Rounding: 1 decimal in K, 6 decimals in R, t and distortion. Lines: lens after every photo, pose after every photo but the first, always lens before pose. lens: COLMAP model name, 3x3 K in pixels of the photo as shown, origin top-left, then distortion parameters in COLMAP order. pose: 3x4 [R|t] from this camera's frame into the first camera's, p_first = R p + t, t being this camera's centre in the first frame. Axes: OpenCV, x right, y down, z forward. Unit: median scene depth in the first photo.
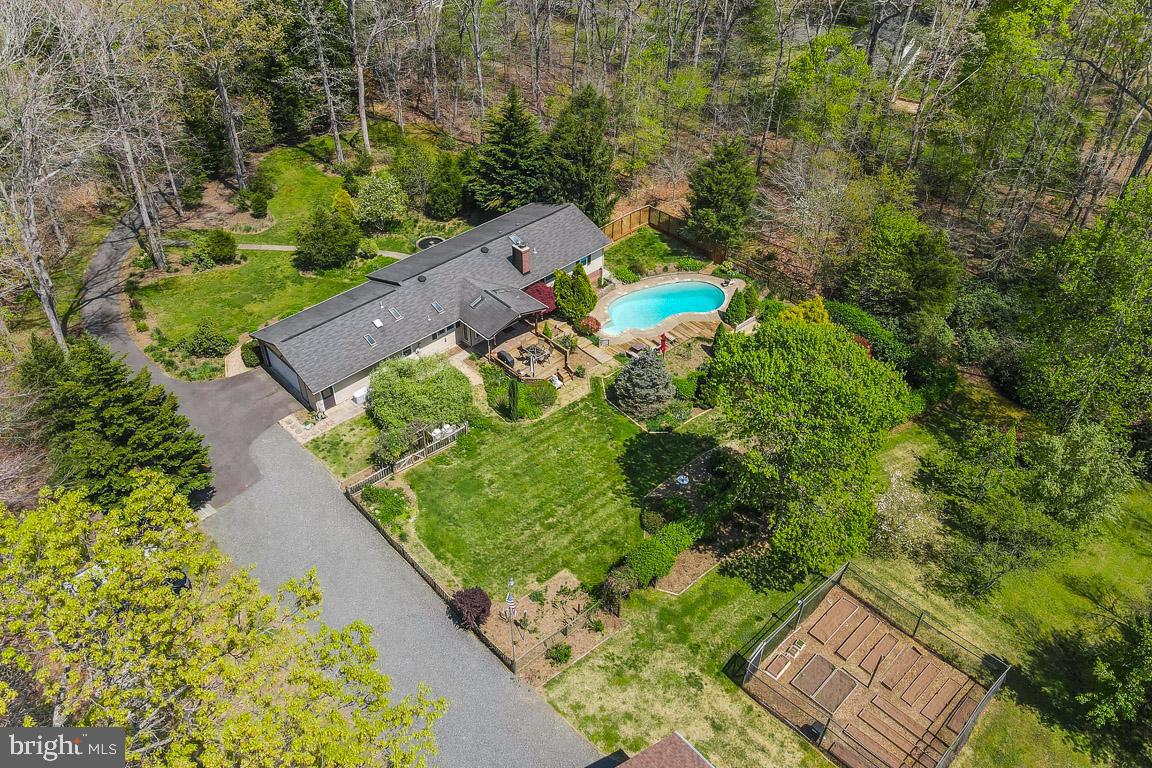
lens RADIAL K [[831.1, 0, 547.3], [0, 831.1, 381.9], [0, 0, 1]] dist [-0.041303, 0.106058]
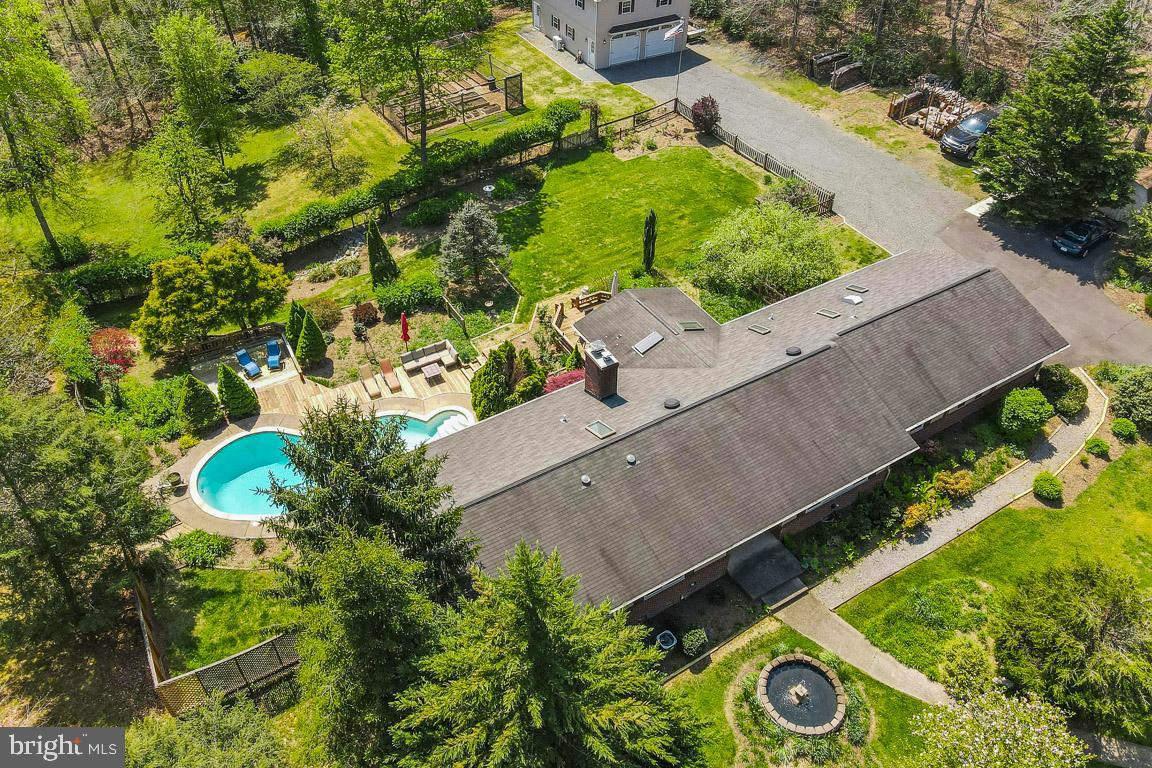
lens RADIAL K [[841.0, 0, 572.8], [0, 841.0, 382.6], [0, 0, 1]] dist [-0.000428, 0.003372]
pose [[-0.980259, -0.127231, 0.151343, -0.097976], [0.131063, 0.154972, 0.979186, -0.688848], [-0.148037, 0.979692, -0.135237, 1.139000]]
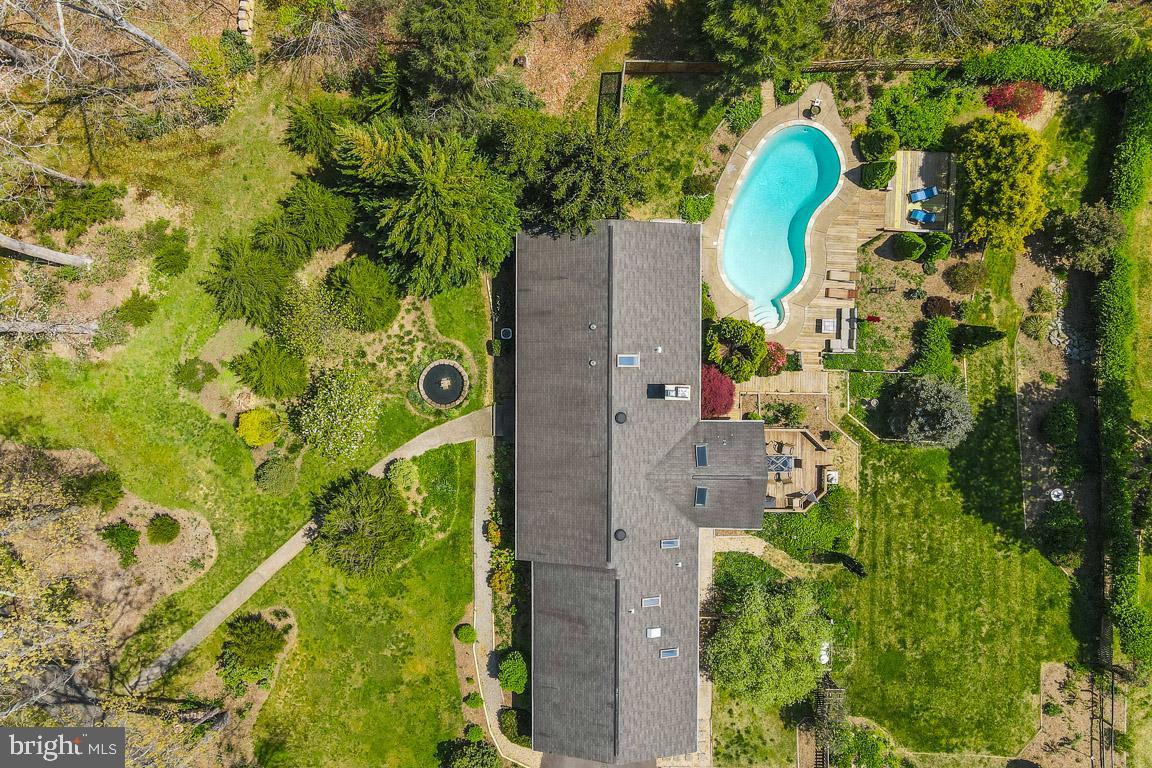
lens RADIAL K [[841.0, 0, 572.8], [0, 841.0, 382.6], [0, 0, 1]] dist [-0.000428, 0.003372]
pose [[0.678598, -0.734020, -0.026817, -0.067130], [0.484176, 0.419566, 0.767814, -0.750968], [-0.552339, -0.534021, 0.640112, 0.651526]]
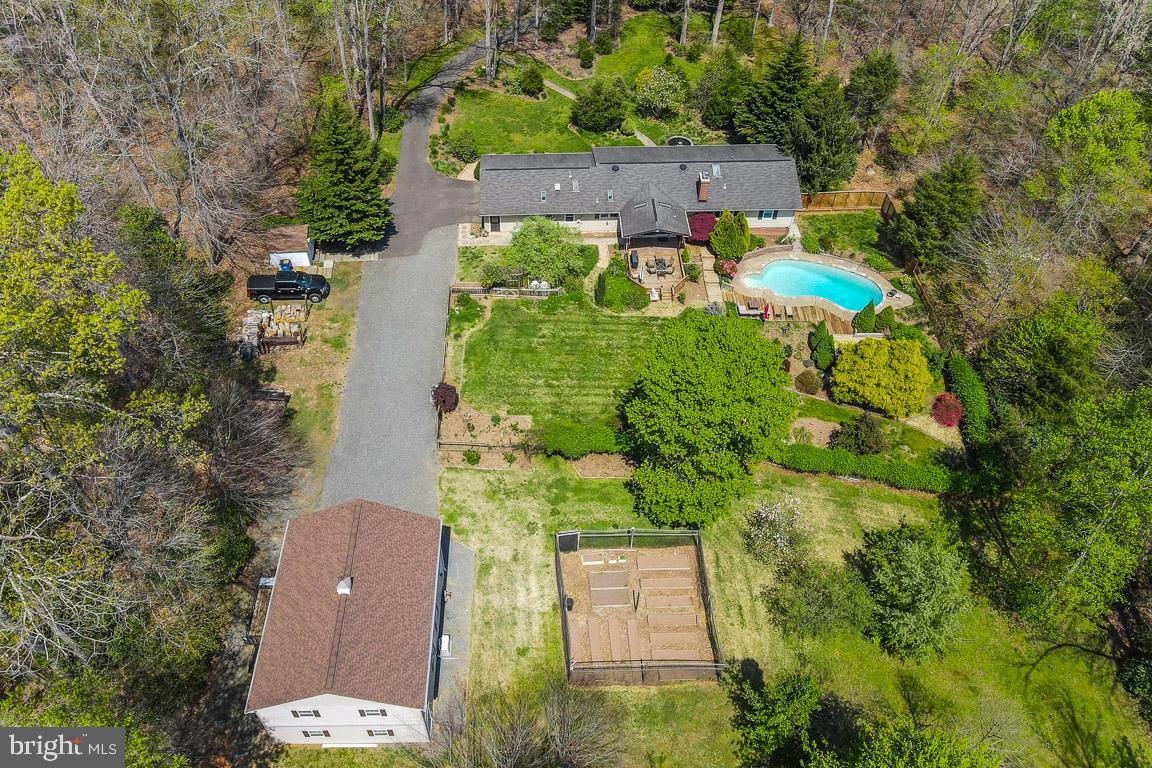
lens RADIAL K [[831.1, 0, 547.3], [0, 831.1, 381.9], [0, 0, 1]] dist [-0.041303, 0.106058]
pose [[0.758377, 0.503472, -0.413981, 0.429927], [-0.422093, 0.863299, 0.276682, -0.150087], [0.496690, -0.035091, 0.867218, -0.093196]]
